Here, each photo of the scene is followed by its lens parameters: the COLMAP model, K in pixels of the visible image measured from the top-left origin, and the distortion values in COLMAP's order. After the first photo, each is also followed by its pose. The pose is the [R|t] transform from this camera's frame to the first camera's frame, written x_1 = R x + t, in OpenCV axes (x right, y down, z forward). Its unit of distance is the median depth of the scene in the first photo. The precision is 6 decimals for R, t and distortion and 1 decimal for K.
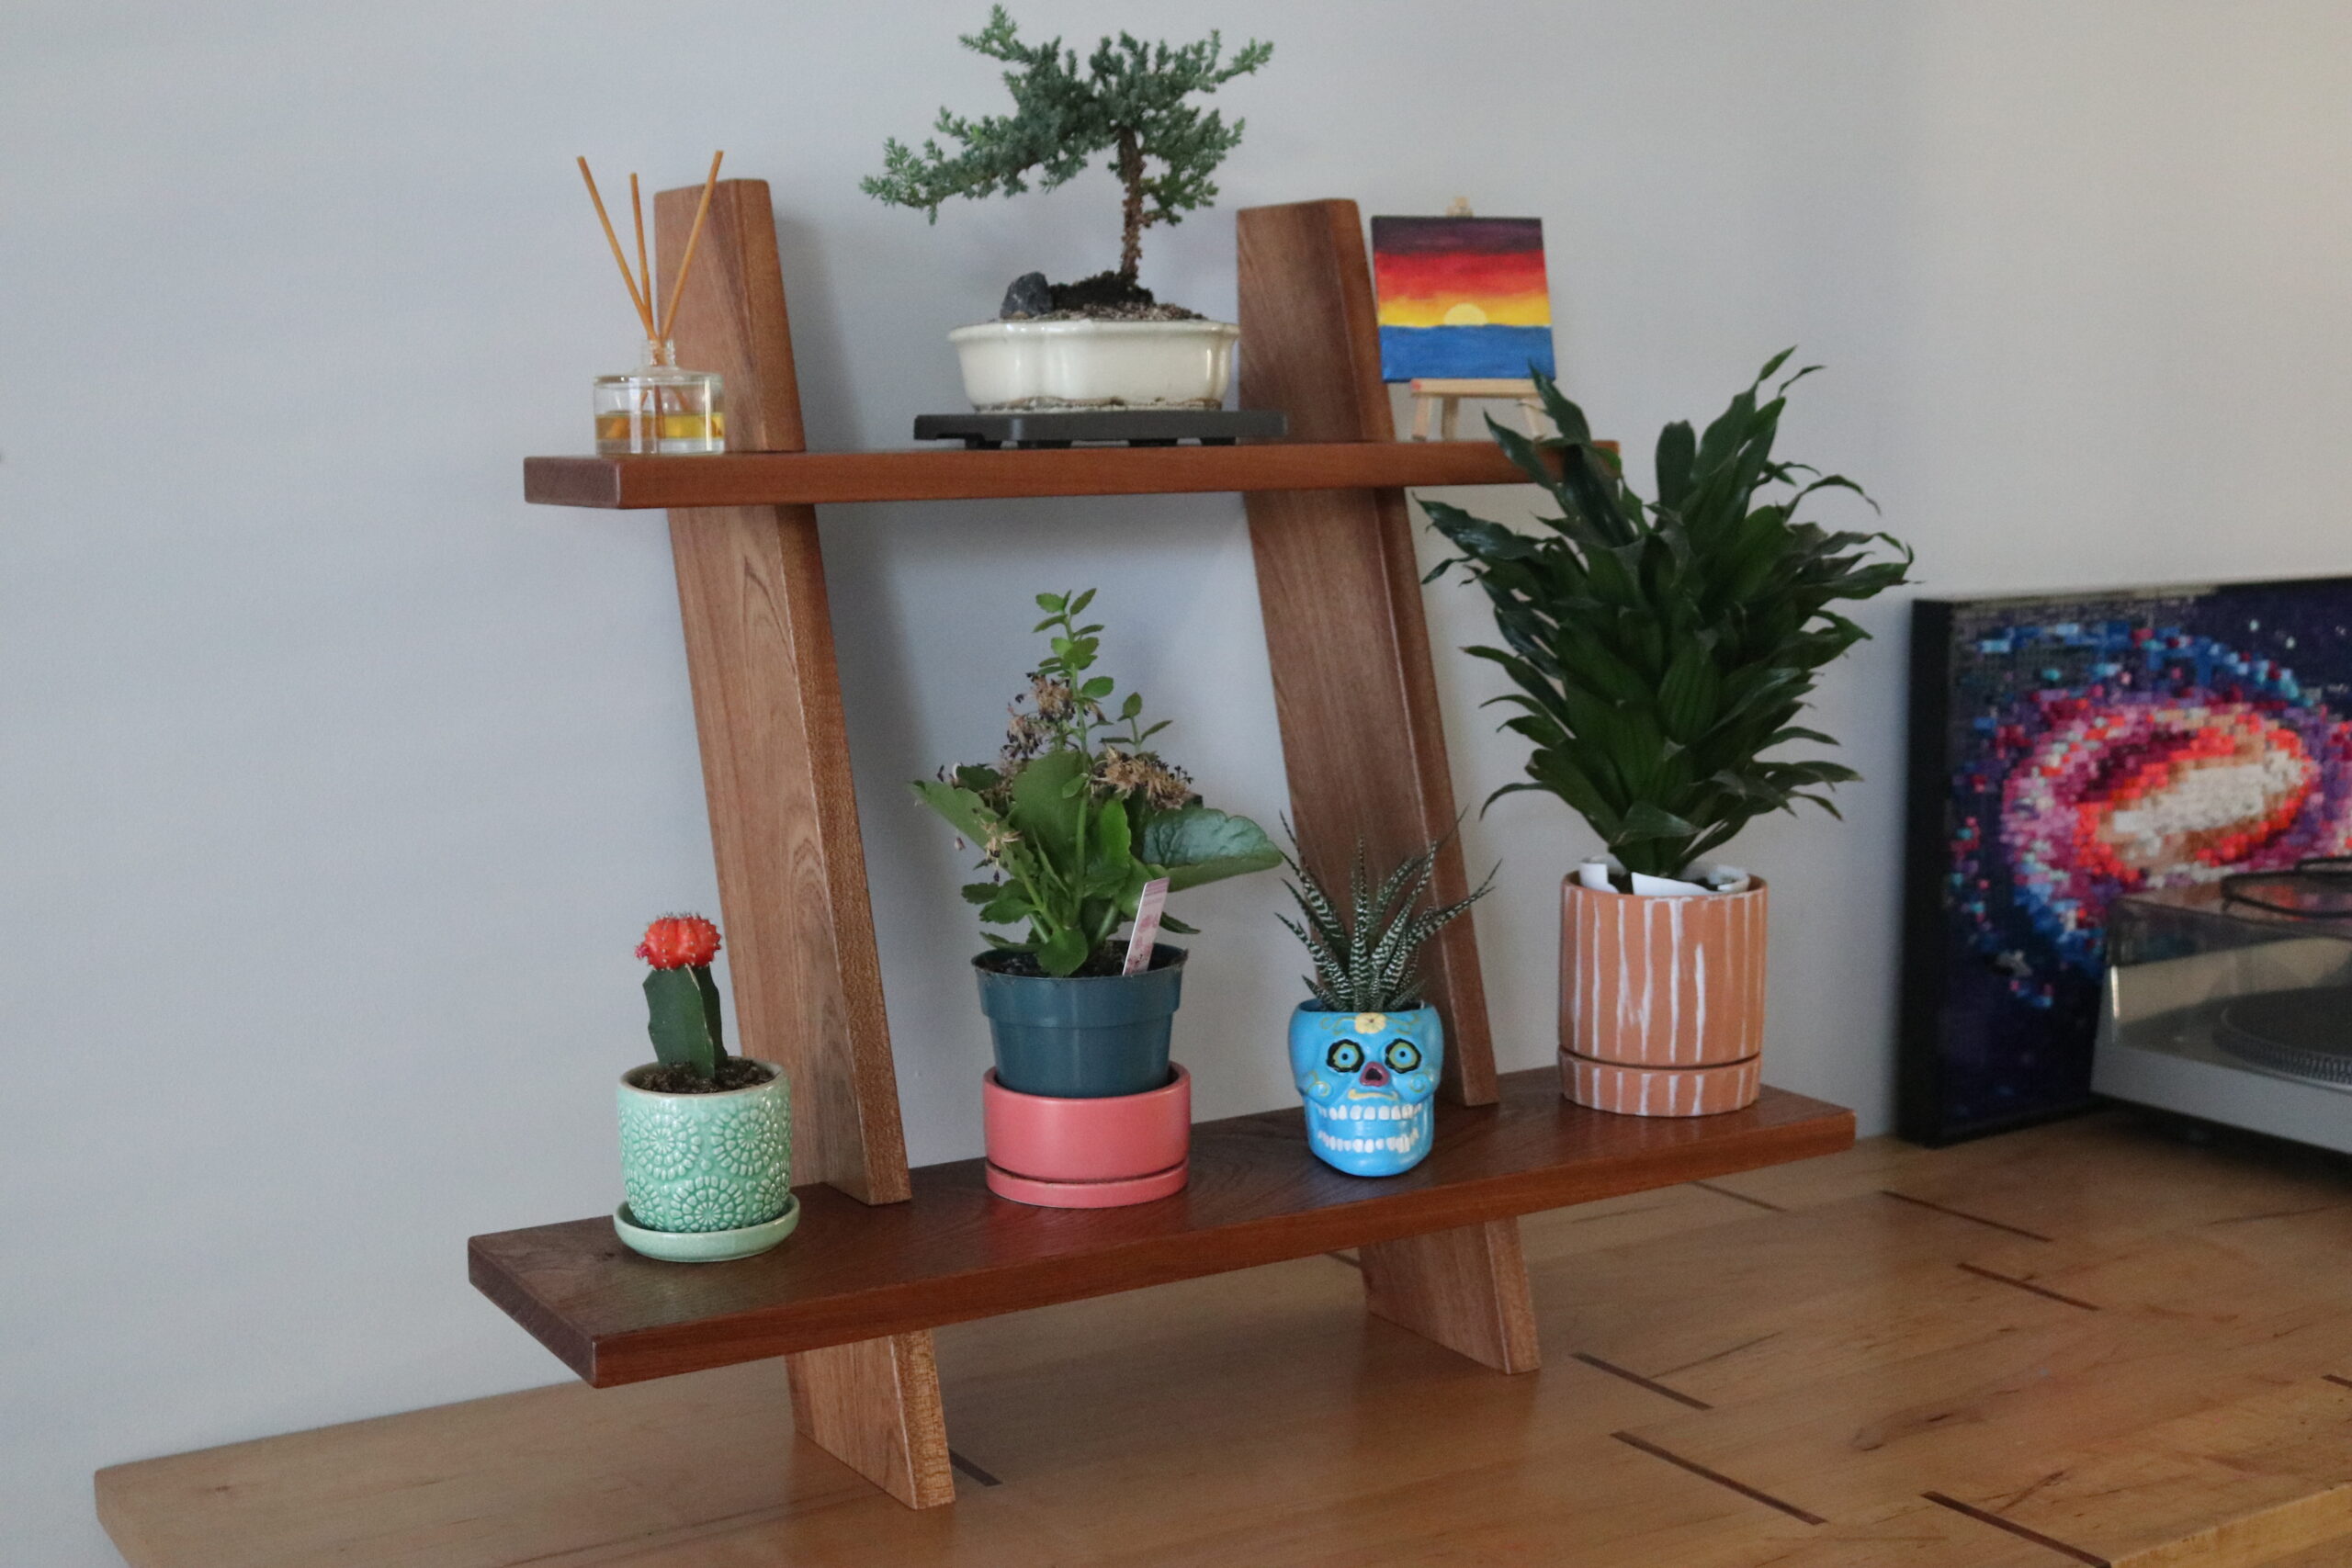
lens RADIAL K [[2870.3, 0, 1176.0], [0, 2870.3, 784.0], [0, 0, 1]] dist [-0.085023, 0.094838]
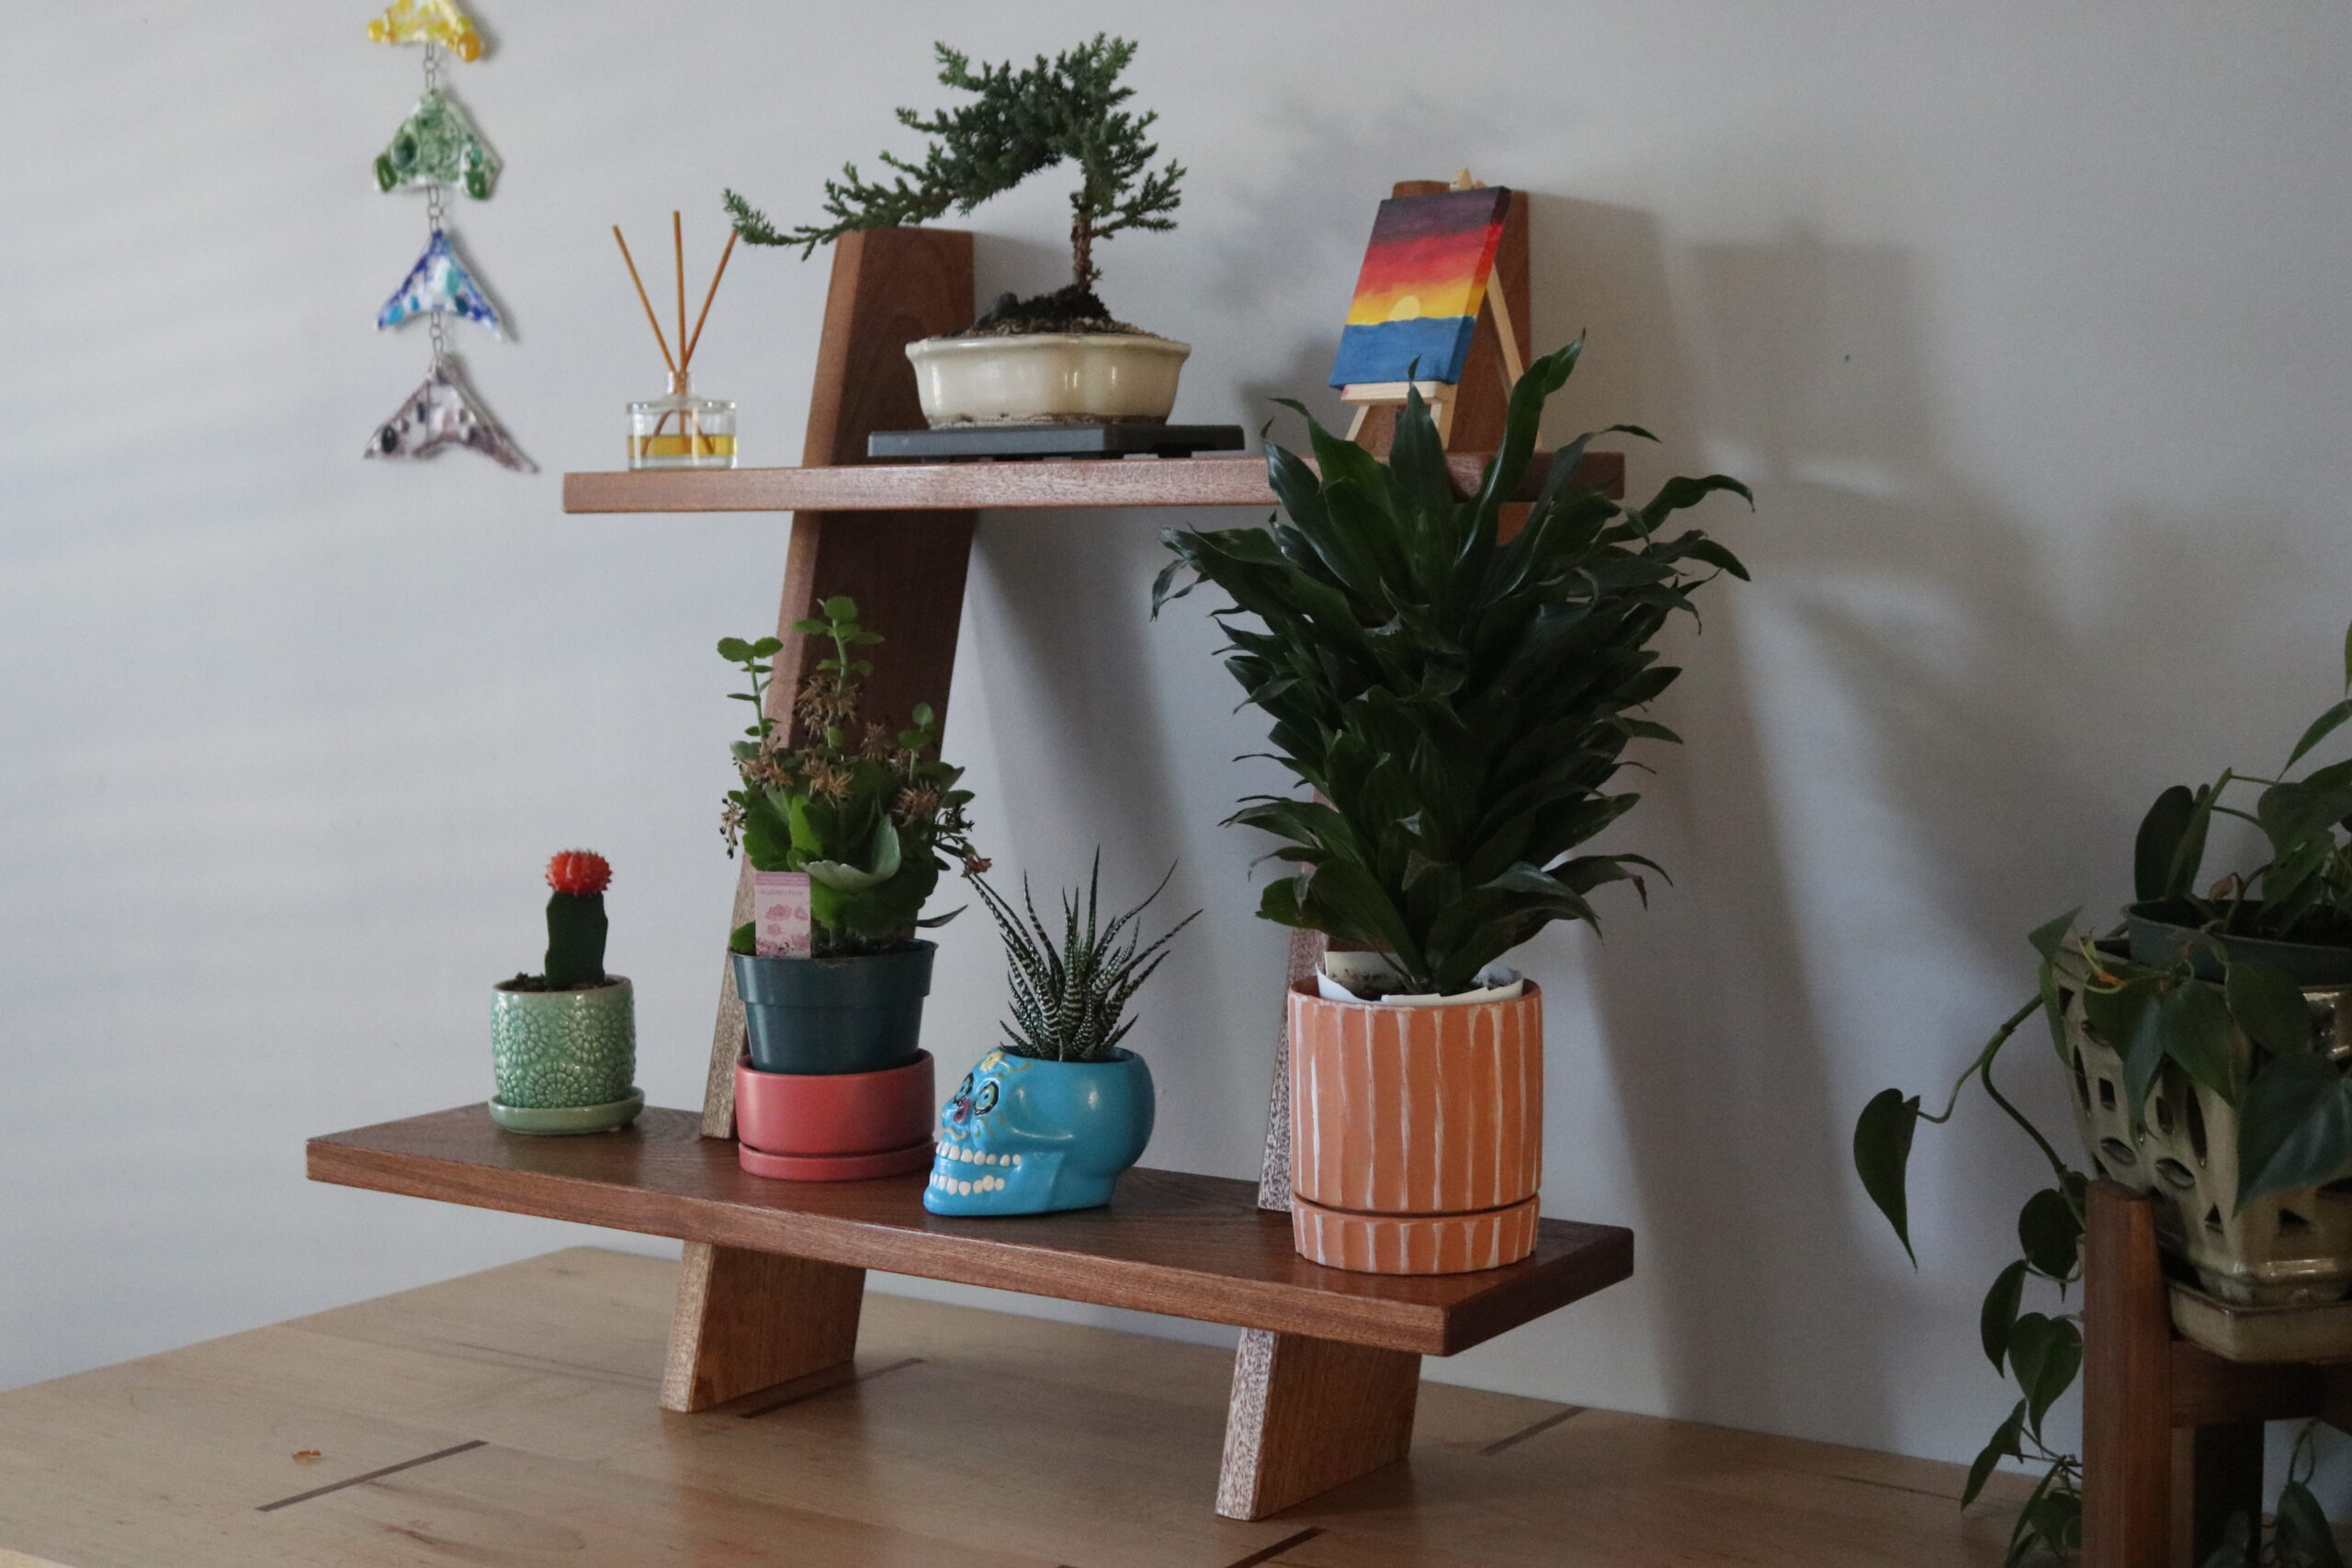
lens RADIAL K [[3459.6, 0, 1176.0], [0, 3459.6, 784.0], [0, 0, 1]] dist [-0.022417, -0.025075]
pose [[0.396323, 0.081938, -0.914448, 1.032929], [-0.107020, 0.993343, 0.042625, -0.058410], [0.911852, 0.080971, 0.402453, 0.527213]]
